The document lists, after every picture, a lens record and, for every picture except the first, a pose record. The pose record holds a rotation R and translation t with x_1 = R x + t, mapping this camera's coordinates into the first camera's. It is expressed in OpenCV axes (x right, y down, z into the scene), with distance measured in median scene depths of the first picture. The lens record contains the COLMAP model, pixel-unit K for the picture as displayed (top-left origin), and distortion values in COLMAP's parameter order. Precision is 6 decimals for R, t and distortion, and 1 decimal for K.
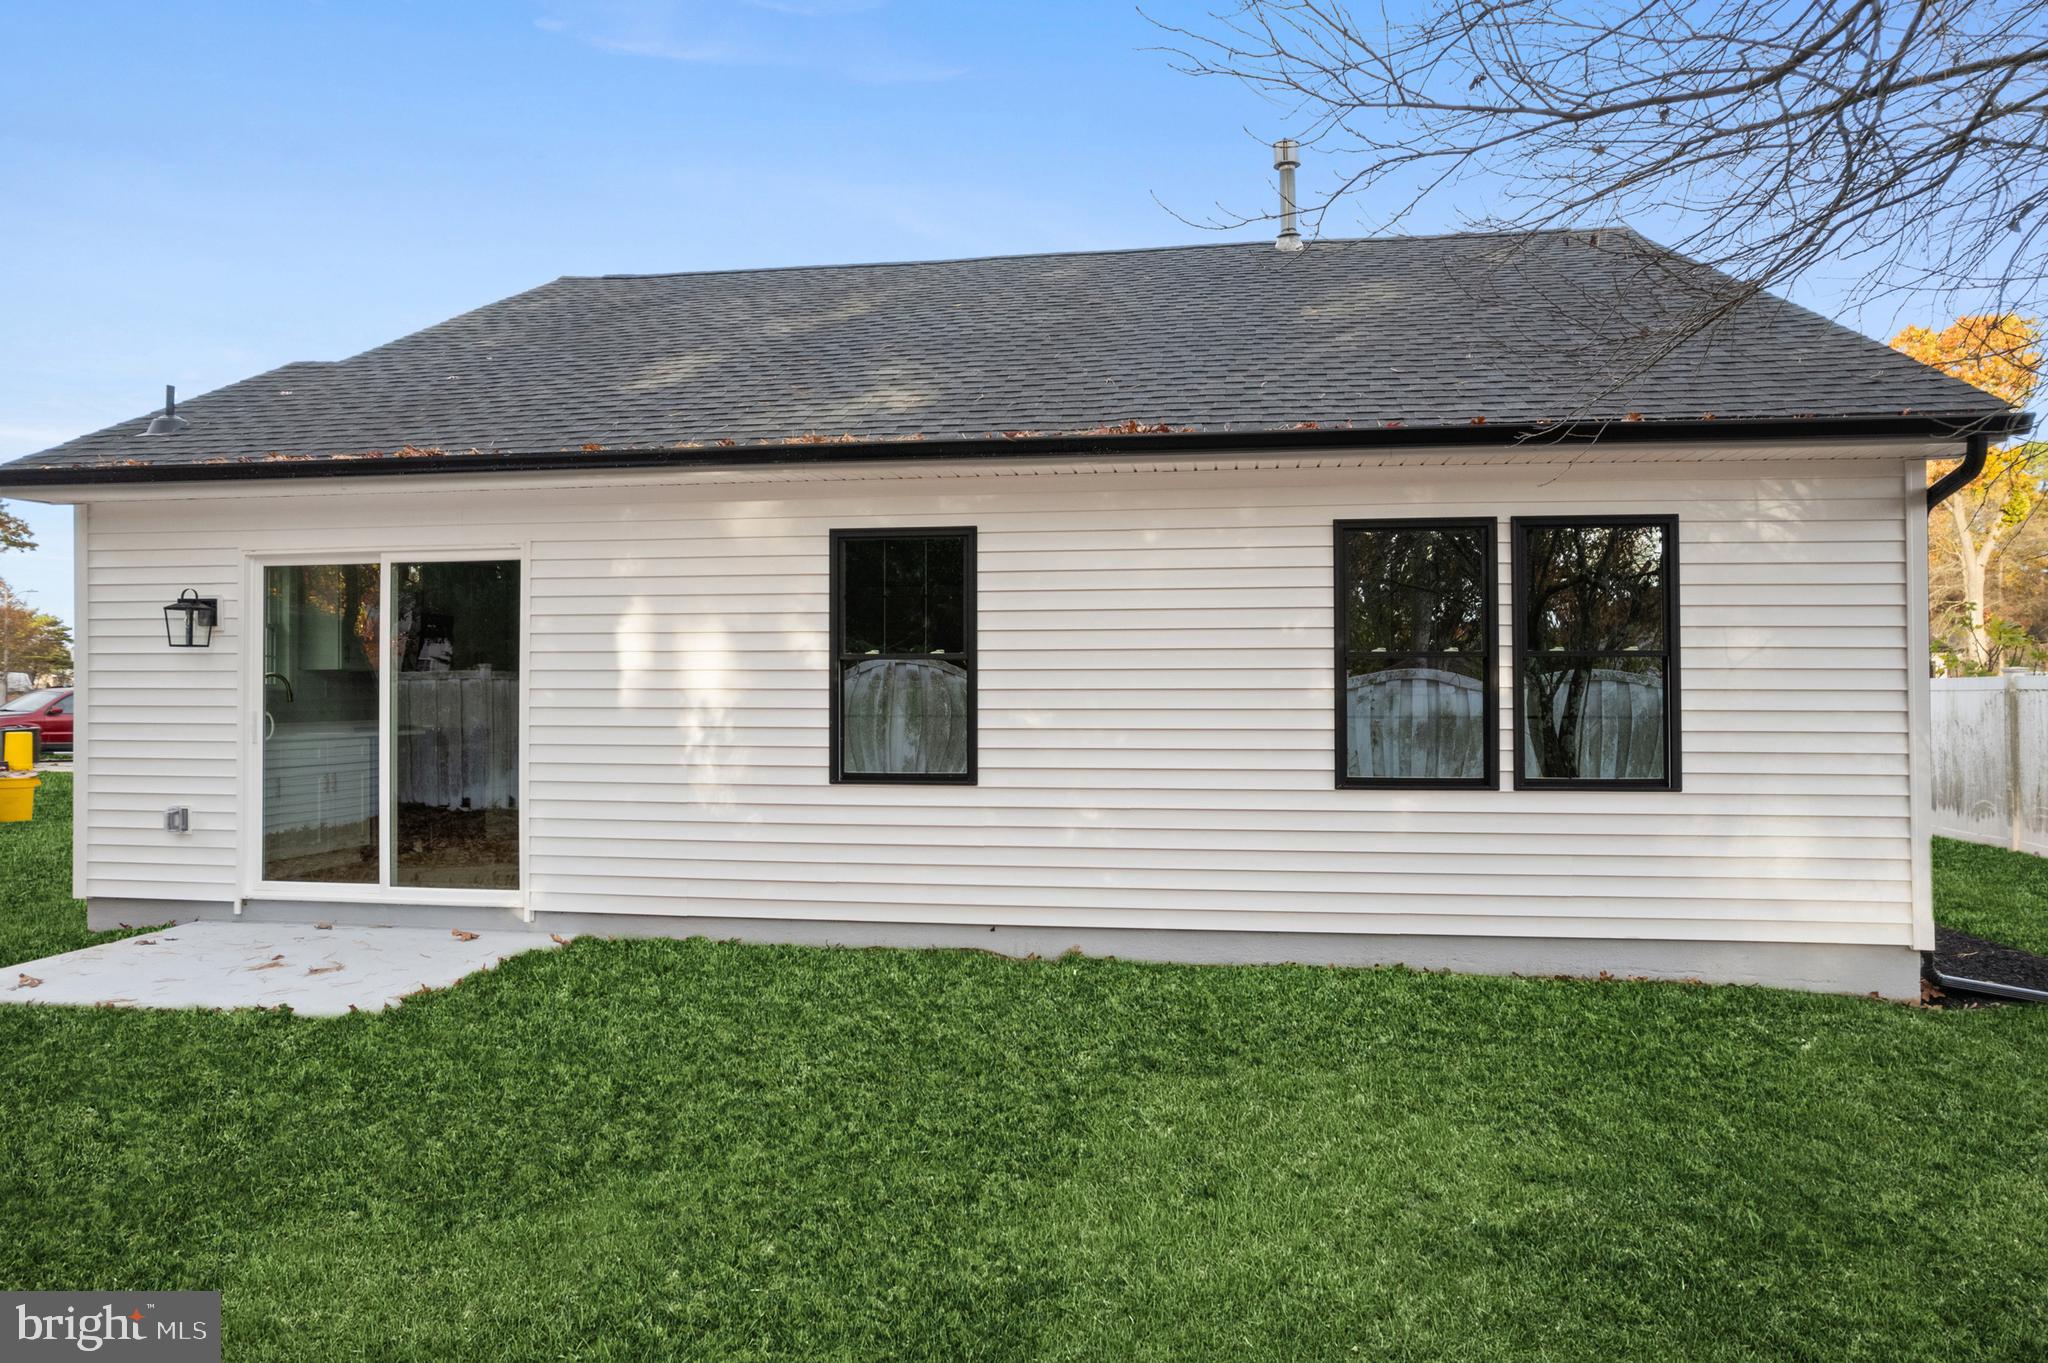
lens RADIAL K [[1283.7, 0, 1023.8], [0, 1283.7, 662.9], [0, 0, 1]] dist [-0.034659, 0.001419]
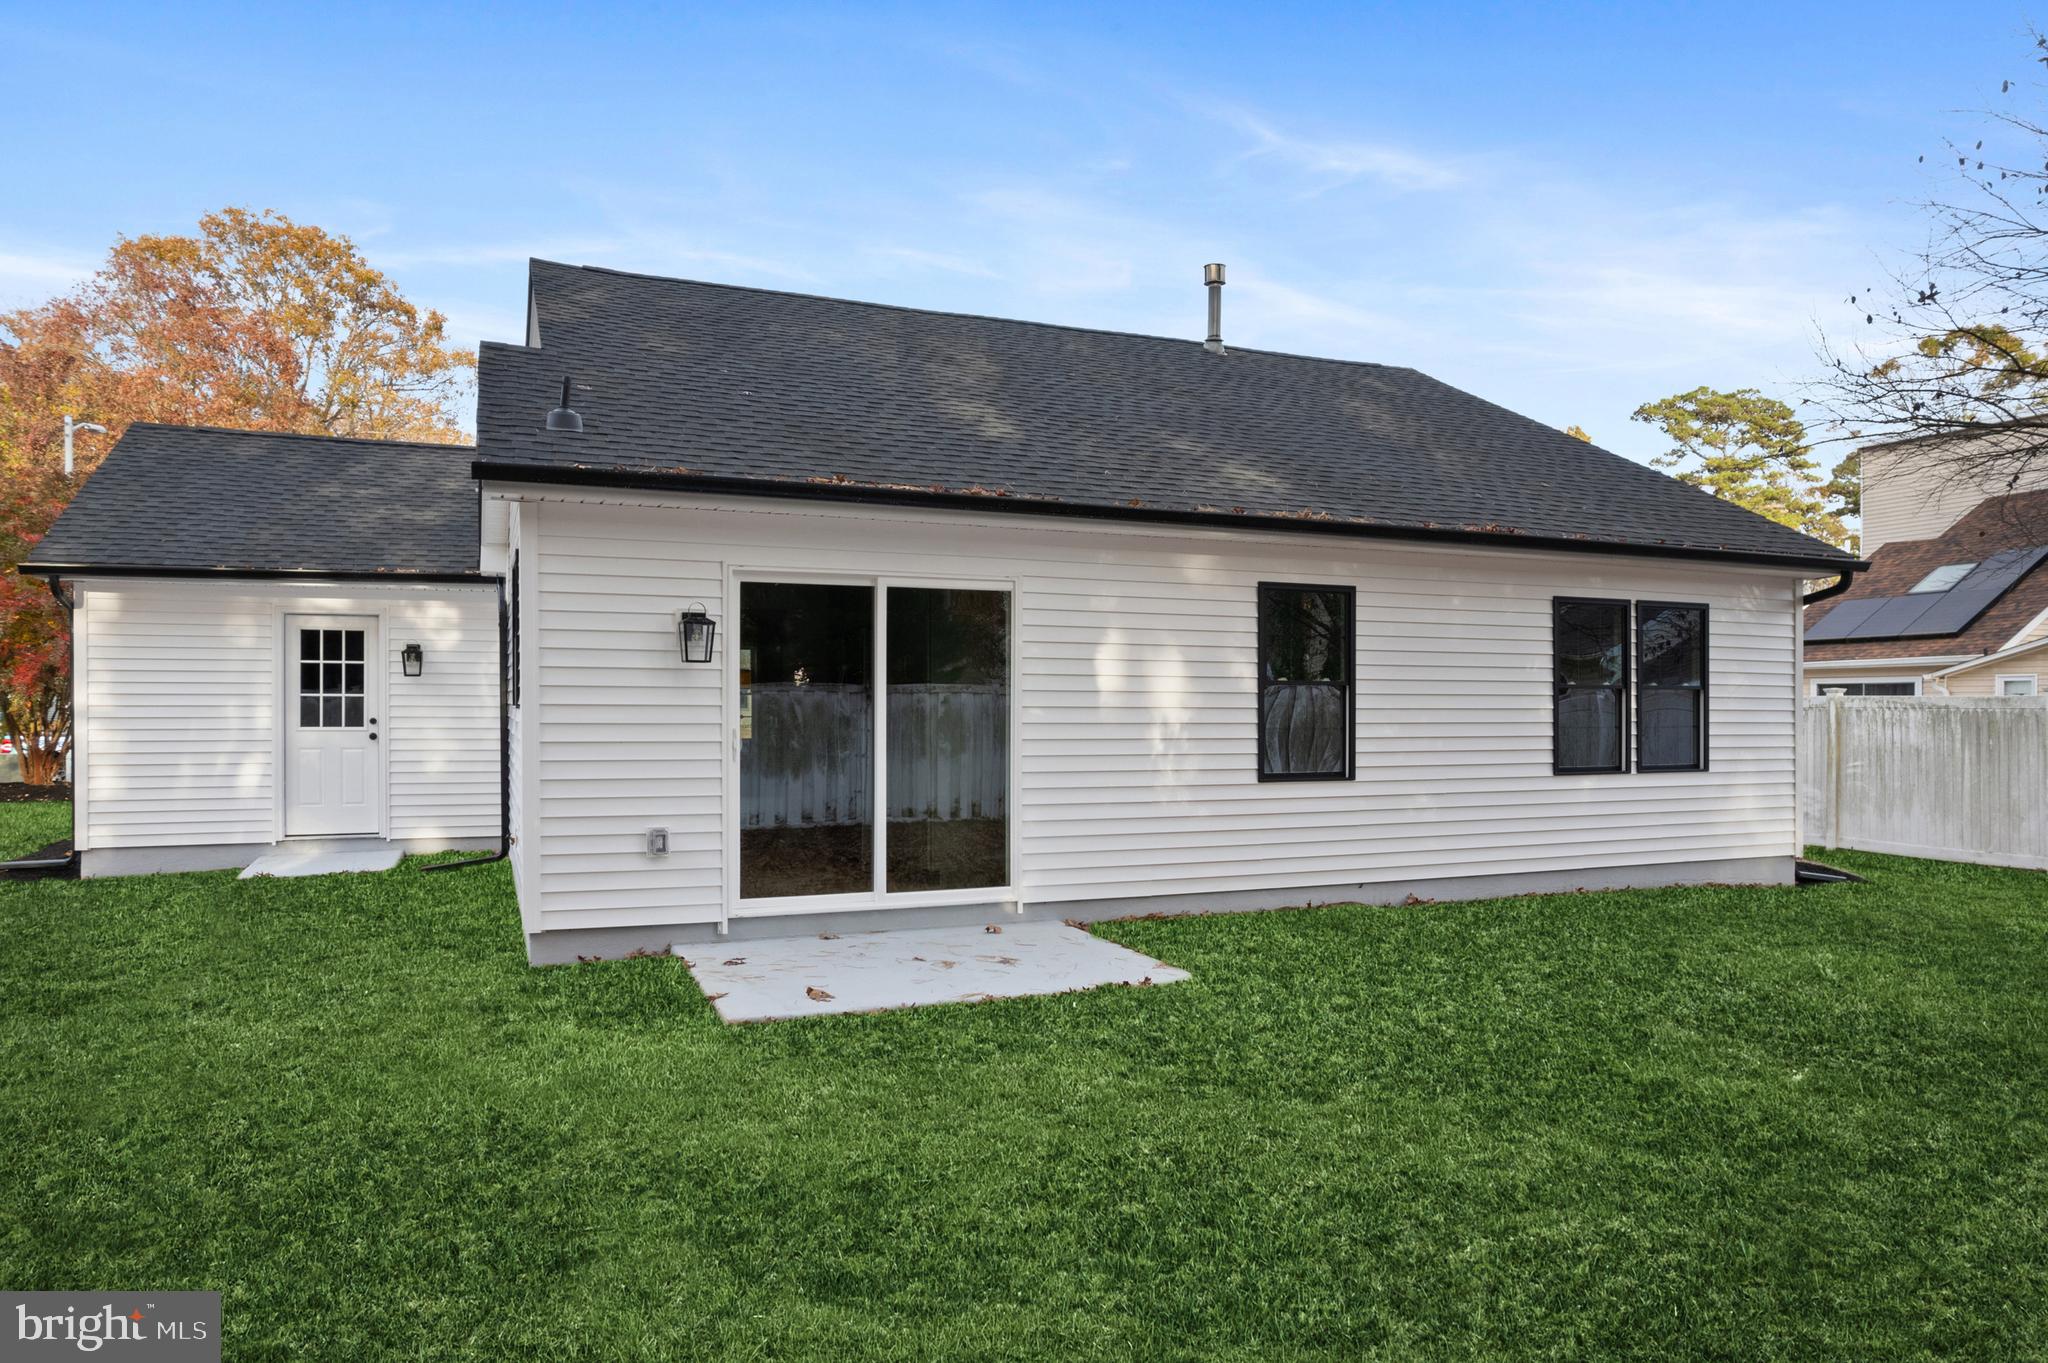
lens RADIAL K [[1302.0, 0, 1020.9], [0, 1302.0, 682.8], [0, 0, 1]] dist [-0.063689, 0.056976]
pose [[0.858655, 0.012014, 0.512412, -1.006728], [-0.017059, 0.999841, 0.005144, -0.007009], [-0.512269, -0.013159, 0.858724, 0.017244]]
